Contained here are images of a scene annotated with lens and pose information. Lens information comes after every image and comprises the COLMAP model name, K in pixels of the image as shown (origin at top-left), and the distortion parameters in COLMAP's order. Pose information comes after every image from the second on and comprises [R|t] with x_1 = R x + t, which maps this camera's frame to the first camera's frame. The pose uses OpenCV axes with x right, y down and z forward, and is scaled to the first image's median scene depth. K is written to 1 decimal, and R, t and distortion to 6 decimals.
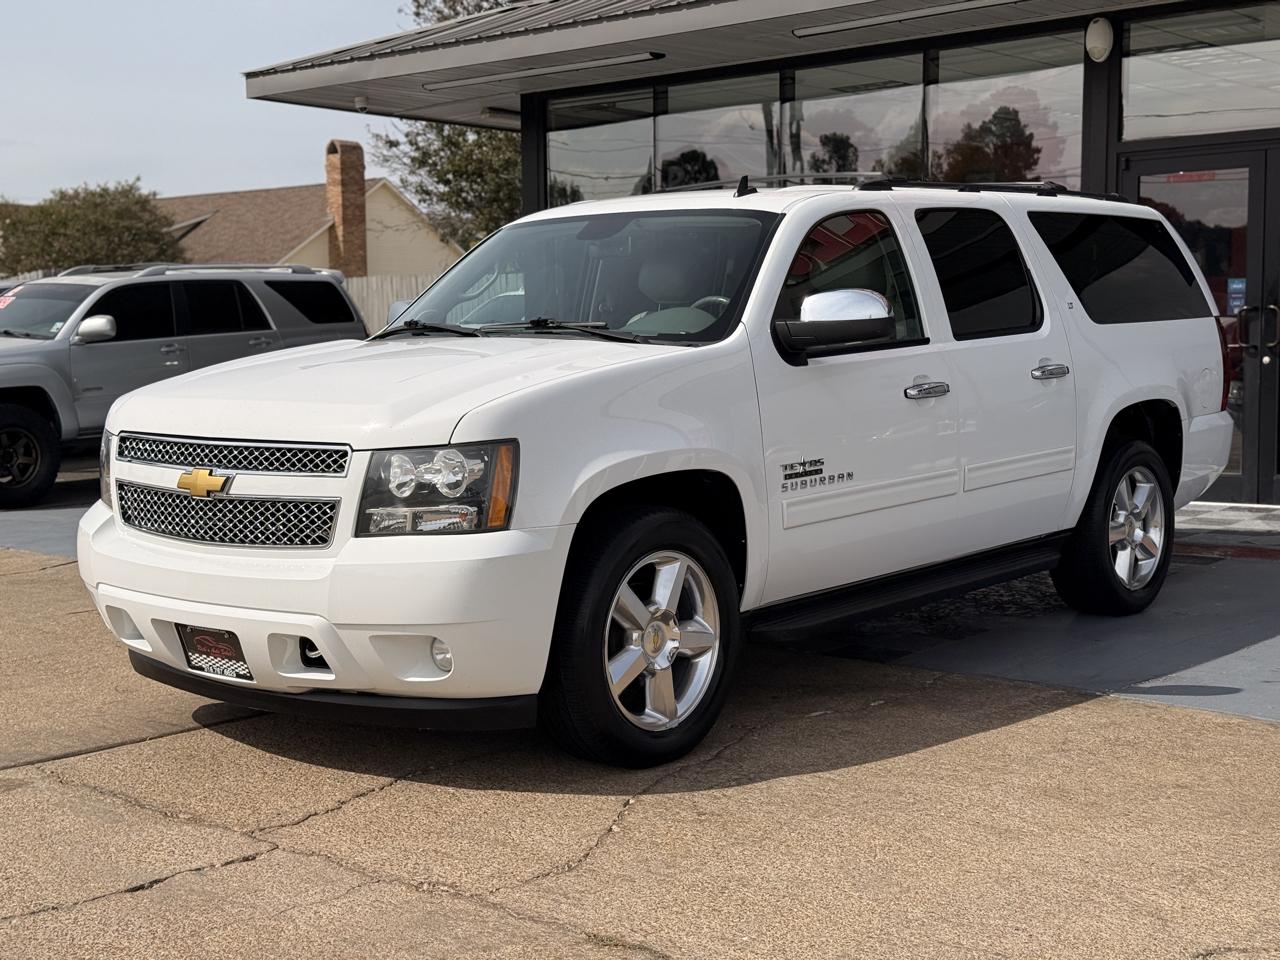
lens RADIAL K [[1772.6, 0, 640.0], [0, 1772.6, 480.0], [0, 0, 1]] dist [0.192343, -0.369848]
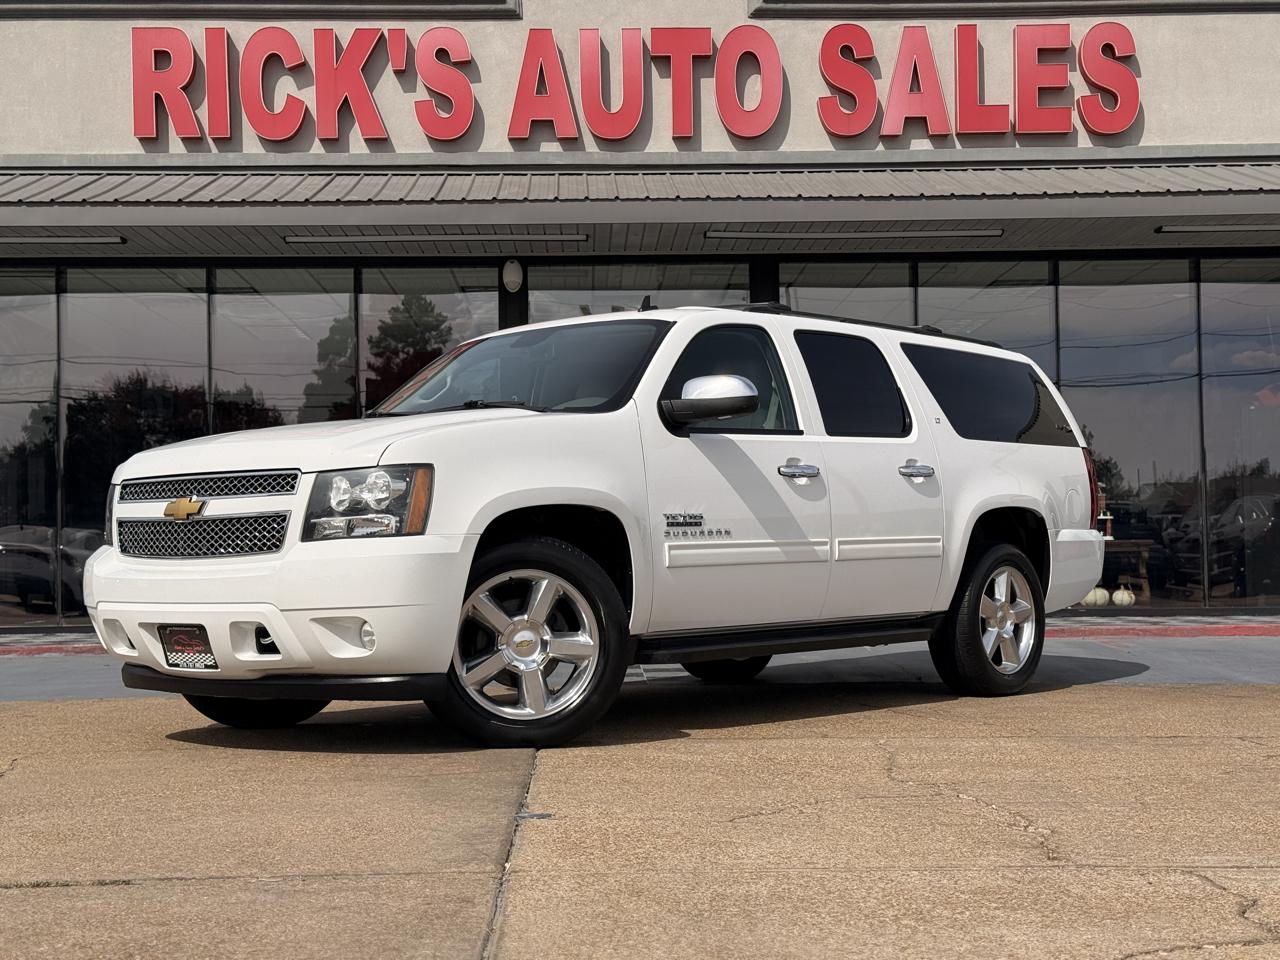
lens RADIAL K [[1772.6, 0, 640.0], [0, 1772.6, 480.0], [0, 0, 1]] dist [0.192343, -0.369848]
pose [[0.999780, 0.004225, -0.020563, 0.092706], [-0.007125, 0.989685, -0.143081, 0.149796], [0.019747, 0.143196, 0.989497, -0.215506]]
